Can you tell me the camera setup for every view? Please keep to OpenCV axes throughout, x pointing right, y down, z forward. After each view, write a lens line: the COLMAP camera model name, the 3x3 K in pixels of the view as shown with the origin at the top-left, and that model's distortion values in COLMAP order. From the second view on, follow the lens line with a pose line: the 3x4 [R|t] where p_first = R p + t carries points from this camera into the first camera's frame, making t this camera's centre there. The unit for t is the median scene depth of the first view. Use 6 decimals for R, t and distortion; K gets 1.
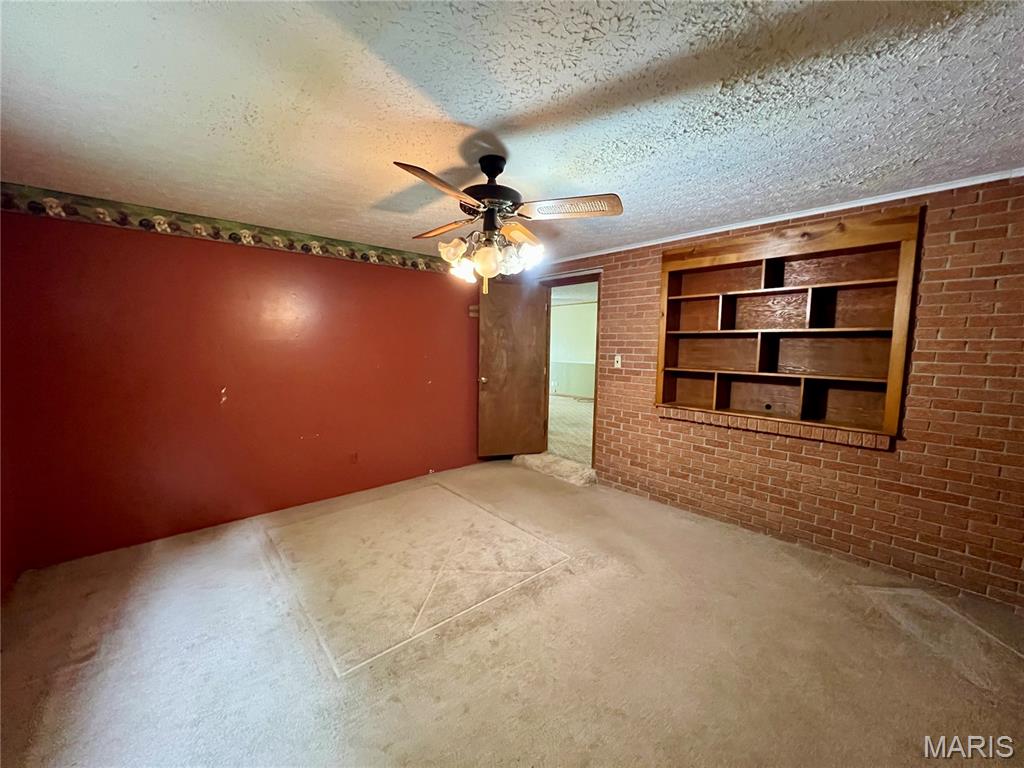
lens RADIAL K [[408.3, 0, 512.0], [0, 408.3, 384.0], [0, 0, 1]] dist [0.001007, -0.000042]
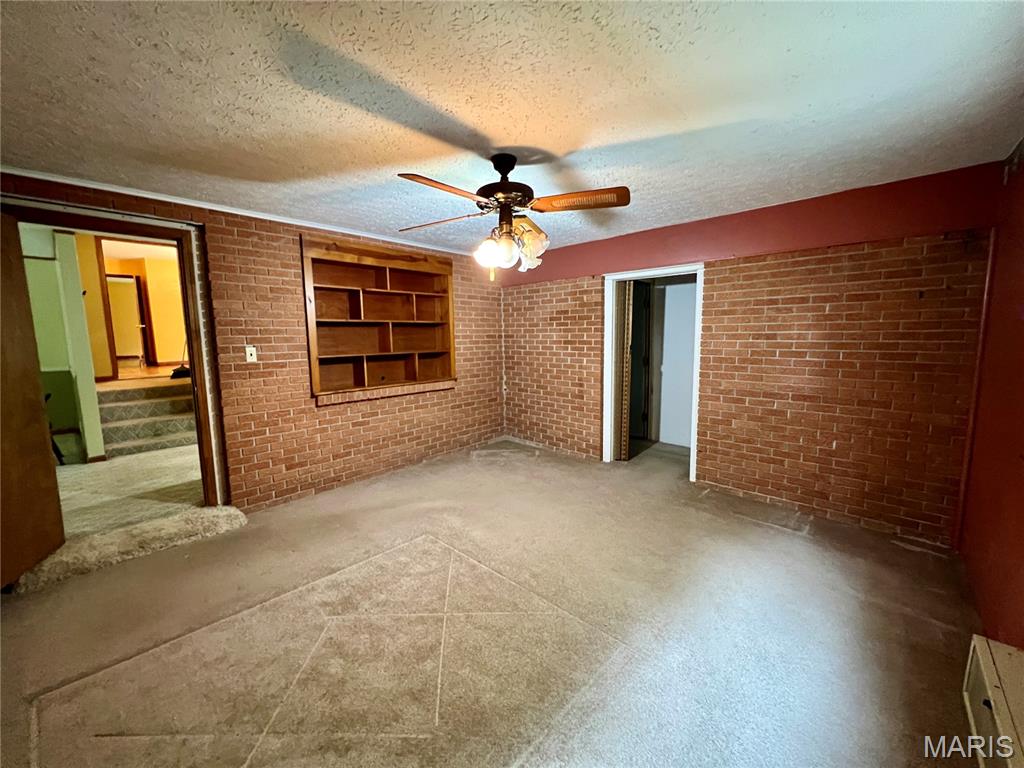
lens RADIAL K [[408.3, 0, 512.0], [0, 408.3, 384.0], [0, 0, 1]] dist [0.001007, -0.000042]
pose [[-0.104493, -0.127993, 0.986255, -0.675397], [0.109308, 0.984198, 0.139308, -0.060319], [-0.988500, 0.122362, -0.088851, 0.647897]]
